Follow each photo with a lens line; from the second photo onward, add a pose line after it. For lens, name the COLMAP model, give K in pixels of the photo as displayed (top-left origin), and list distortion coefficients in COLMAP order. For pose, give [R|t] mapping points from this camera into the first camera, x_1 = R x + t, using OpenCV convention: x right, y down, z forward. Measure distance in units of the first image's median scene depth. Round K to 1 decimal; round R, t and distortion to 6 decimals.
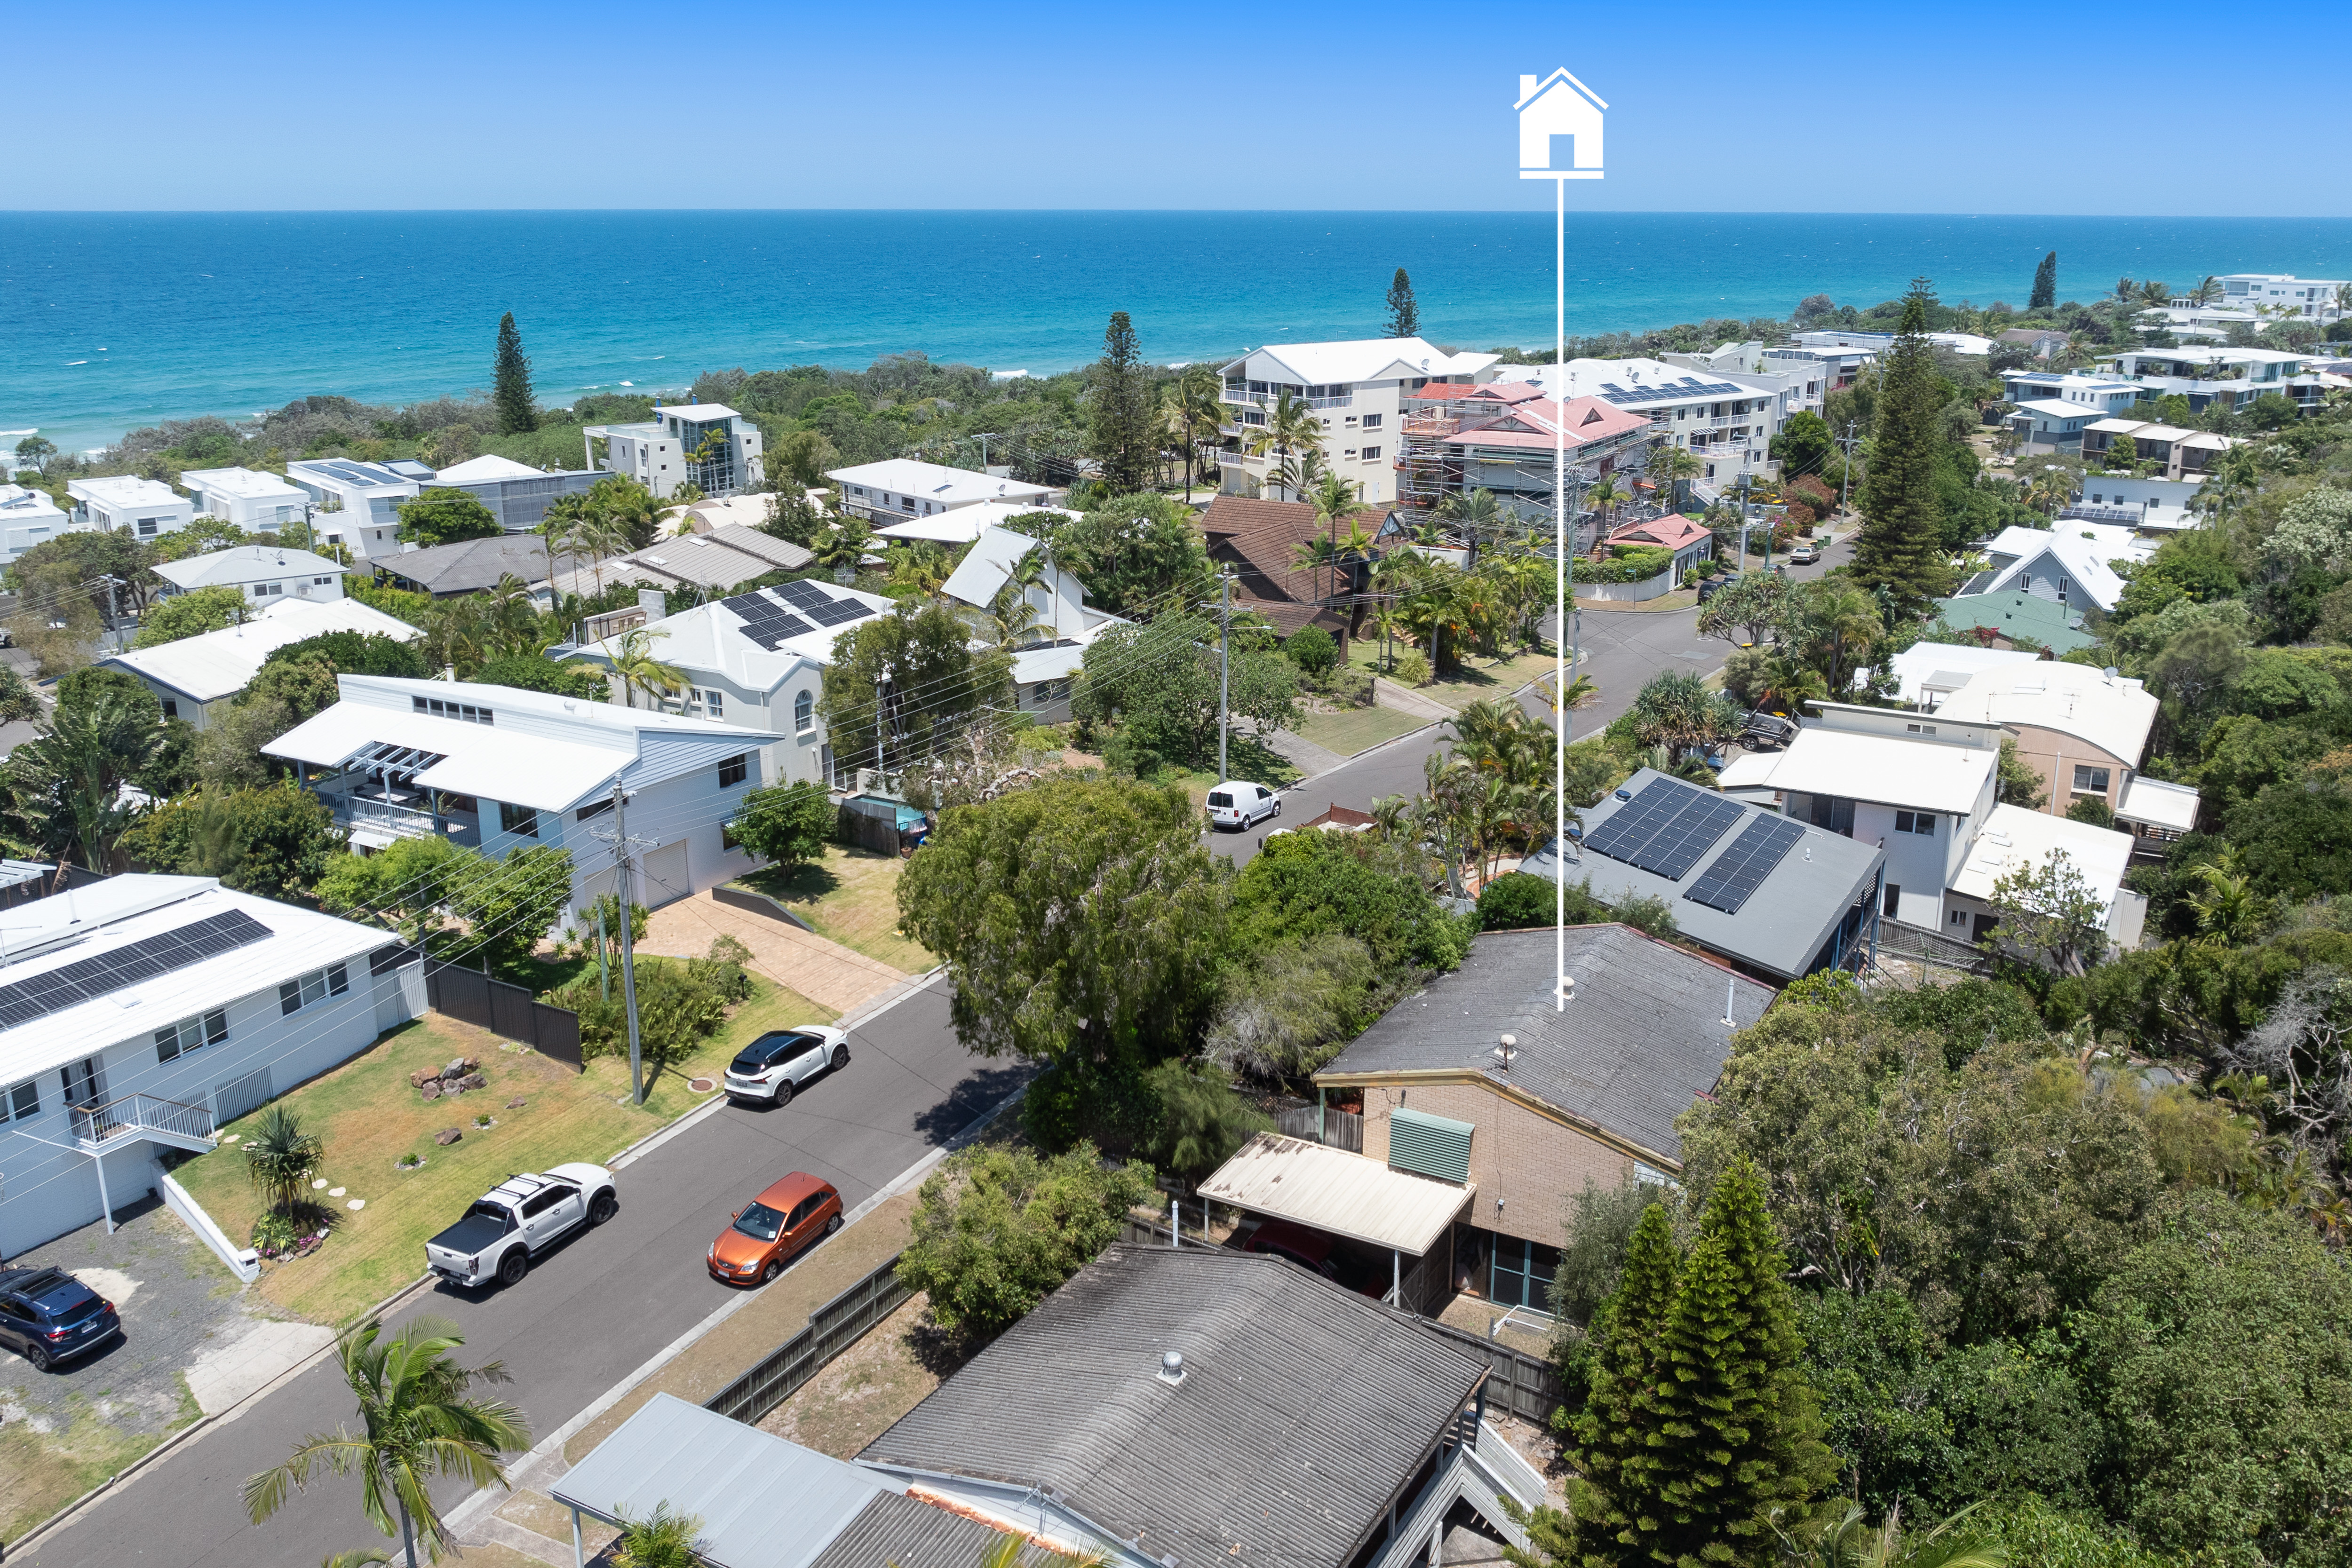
lens RADIAL K [[1949.6, 0, 1176.0], [0, 1949.6, 784.0], [0, 0, 1]] dist [-0.007461, 0.000867]
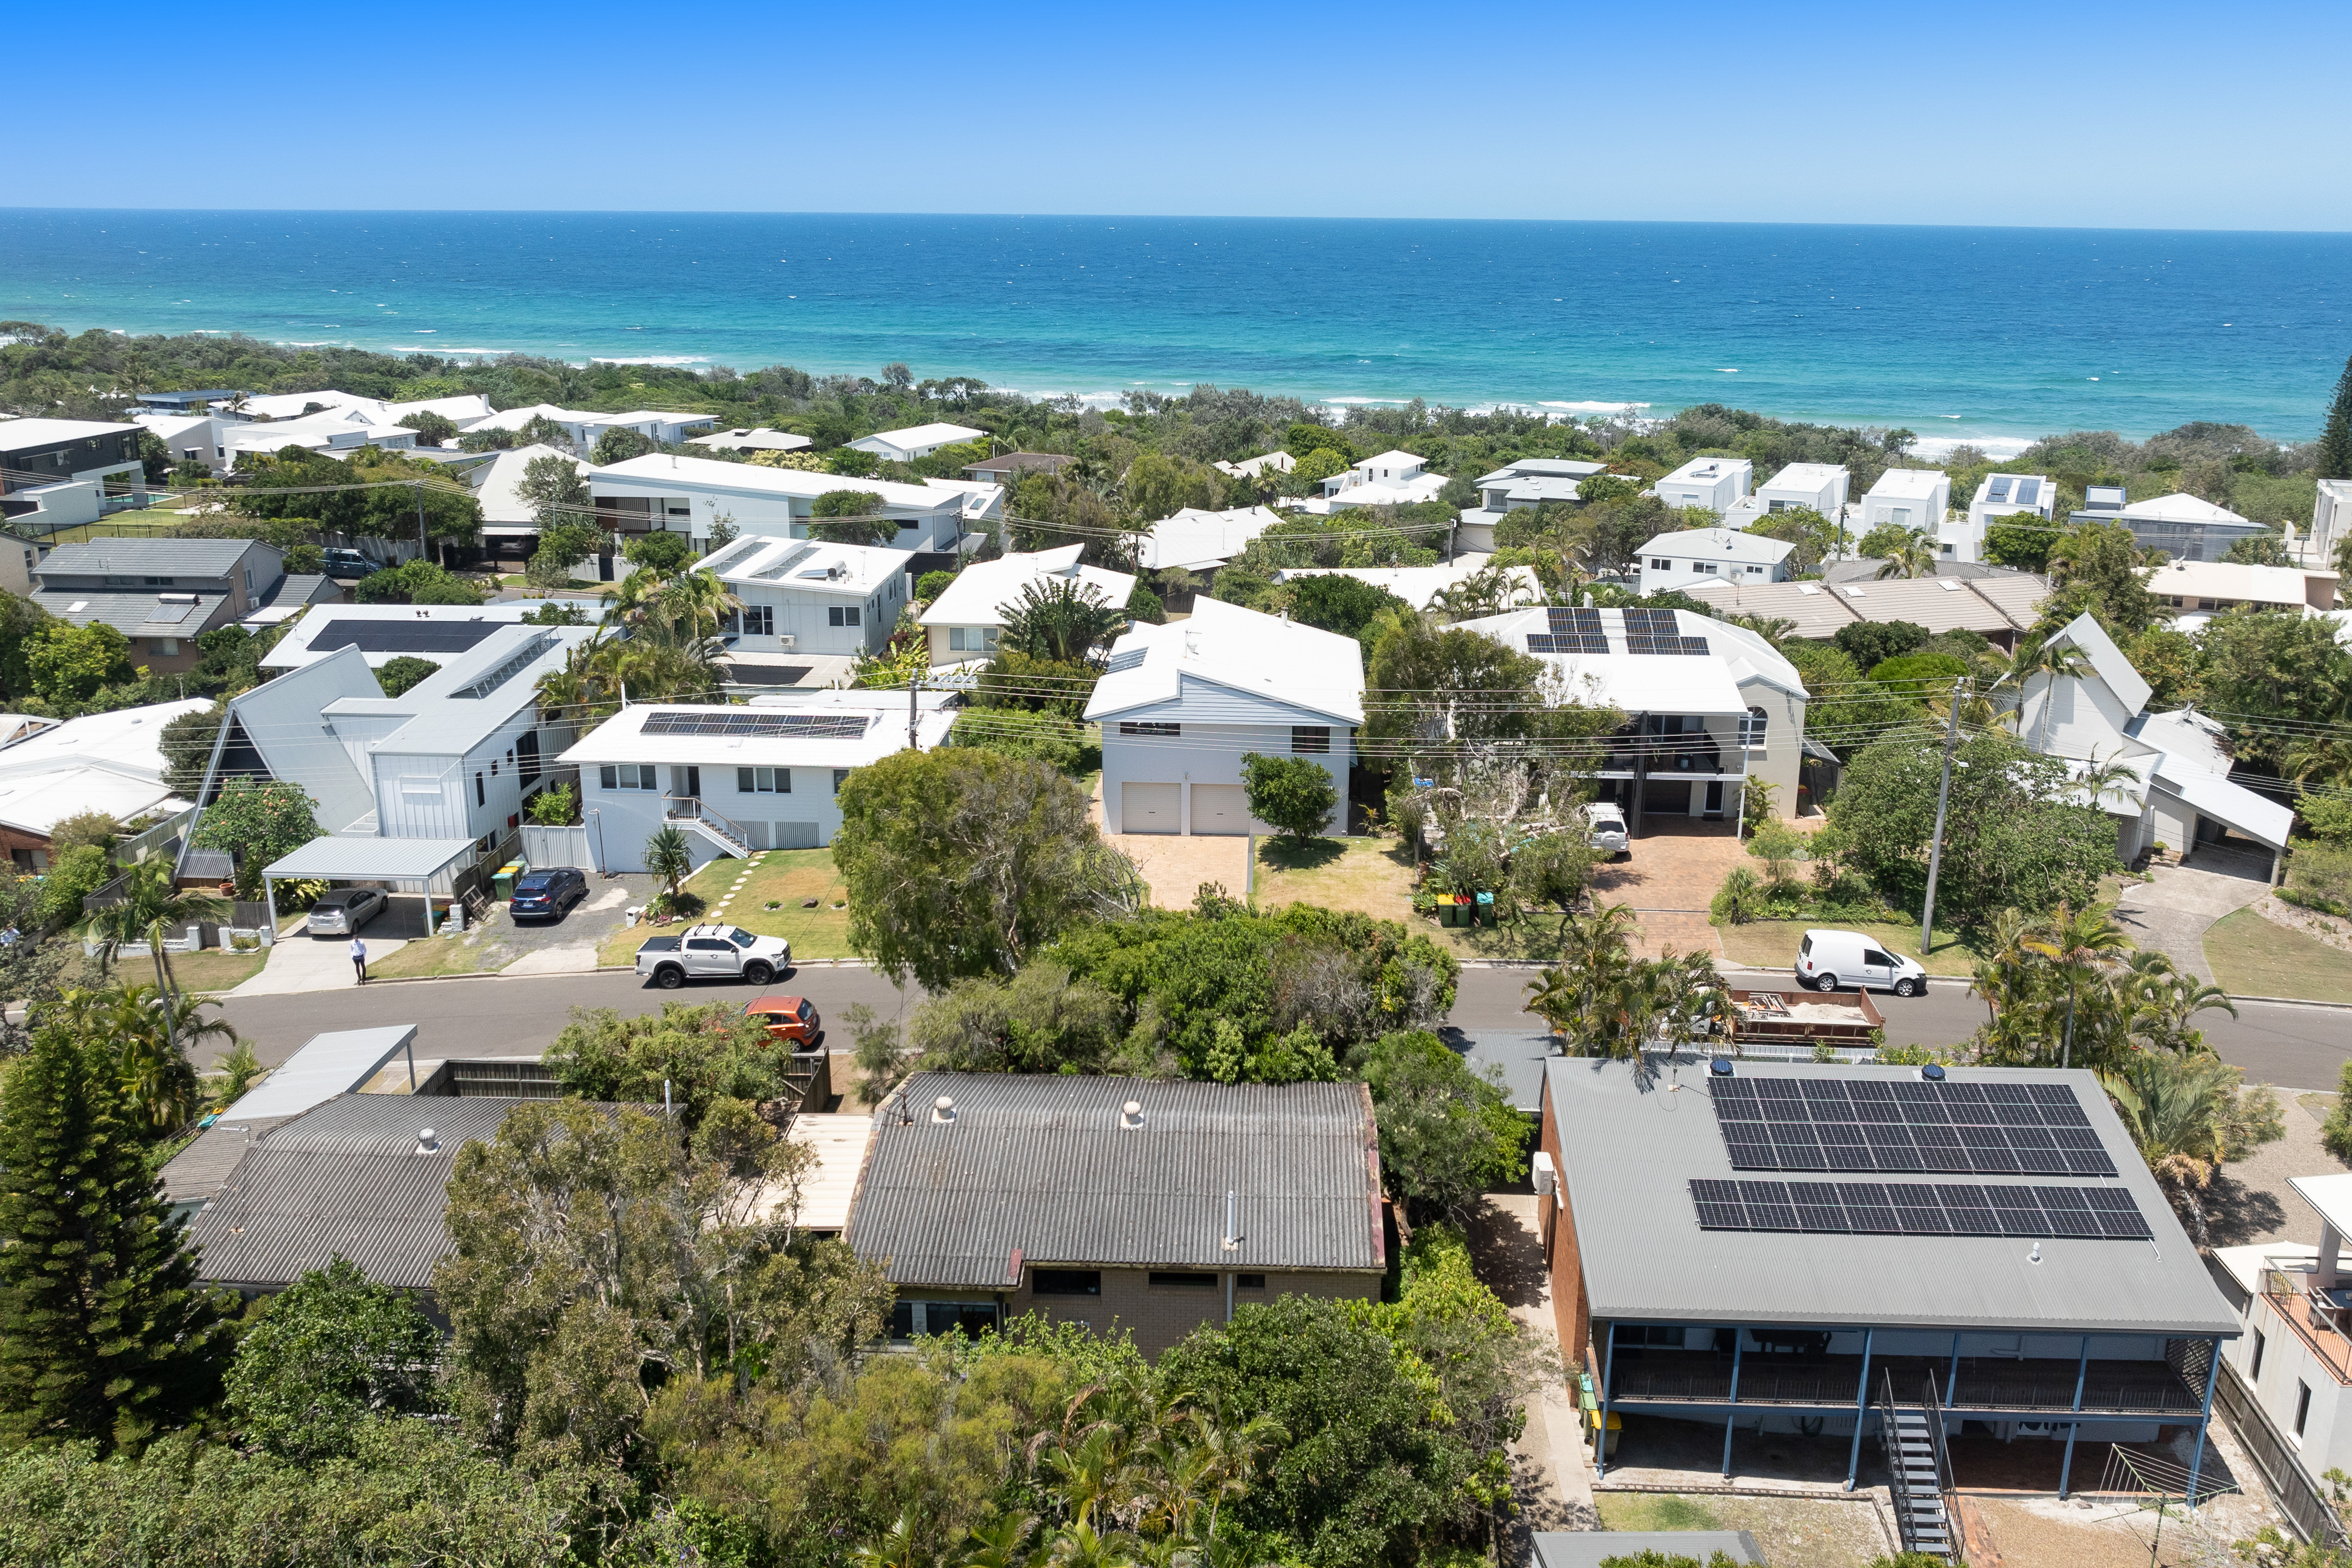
lens RADIAL K [[1995.0, 0, 1176.0], [0, 1995.0, 784.0], [0, 0, 1]] dist [0.005402, -0.094561]
pose [[0.441980, 0.249892, -0.861515, 0.934138], [-0.246540, 0.957268, 0.151184, -0.171204], [0.862480, 0.145578, 0.484701, 0.570493]]
